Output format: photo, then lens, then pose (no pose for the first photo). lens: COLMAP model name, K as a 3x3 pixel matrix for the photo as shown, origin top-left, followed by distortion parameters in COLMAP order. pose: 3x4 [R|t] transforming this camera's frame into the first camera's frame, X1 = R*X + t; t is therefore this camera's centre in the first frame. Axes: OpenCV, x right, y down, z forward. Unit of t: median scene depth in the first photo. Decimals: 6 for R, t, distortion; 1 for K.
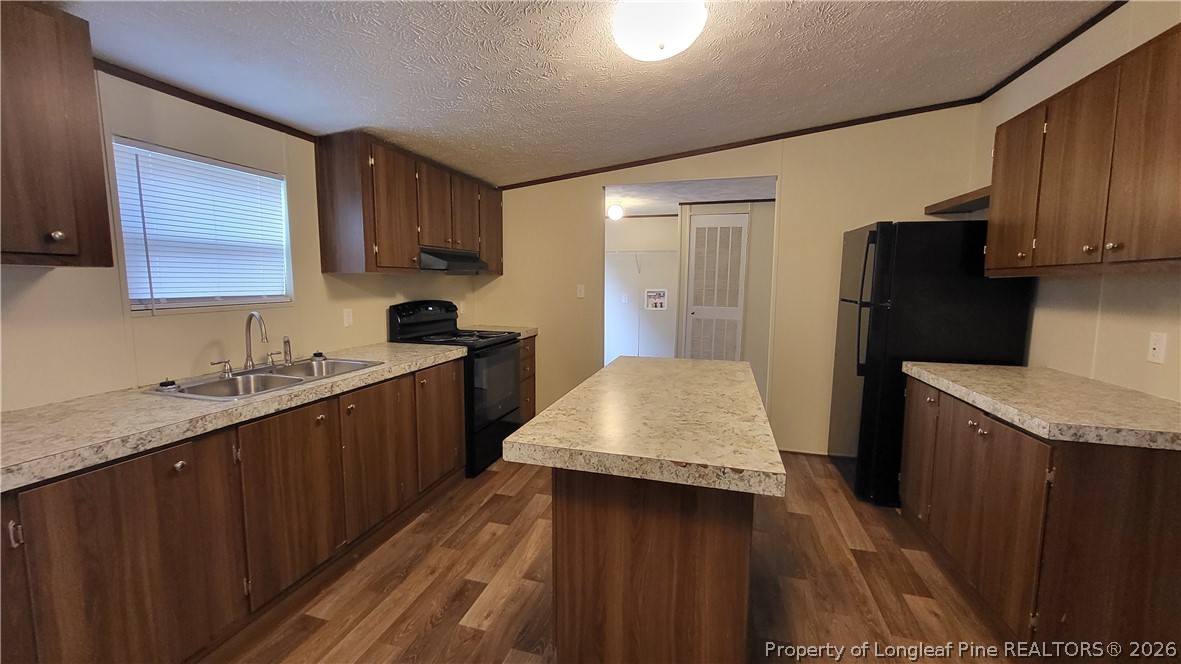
lens RADIAL K [[463.8, 0, 576.4], [0, 463.8, 329.5], [0, 0, 1]] dist [-0.000265, -0.000030]
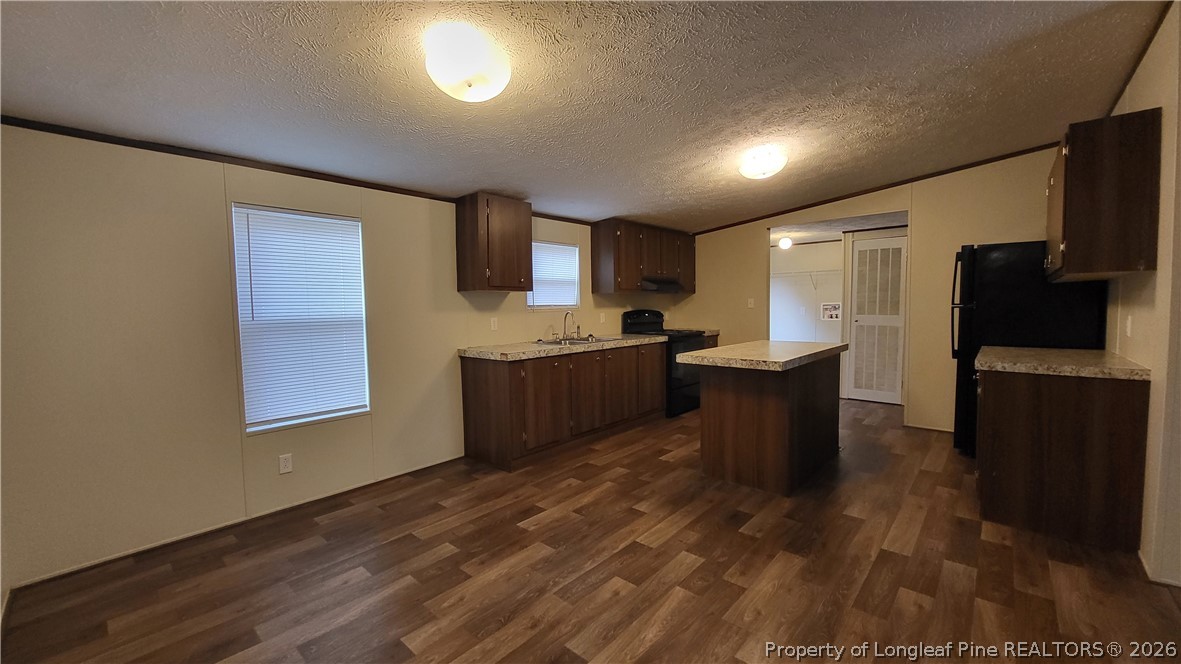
lens RADIAL K [[463.8, 0, 576.4], [0, 463.8, 329.5], [0, 0, 1]] dist [-0.000265, -0.000030]
pose [[0.901859, 0.006312, -0.431985, 0.204851], [-0.028168, 0.998625, -0.044215, 0.107577], [0.431112, 0.052043, 0.900796, -0.702968]]
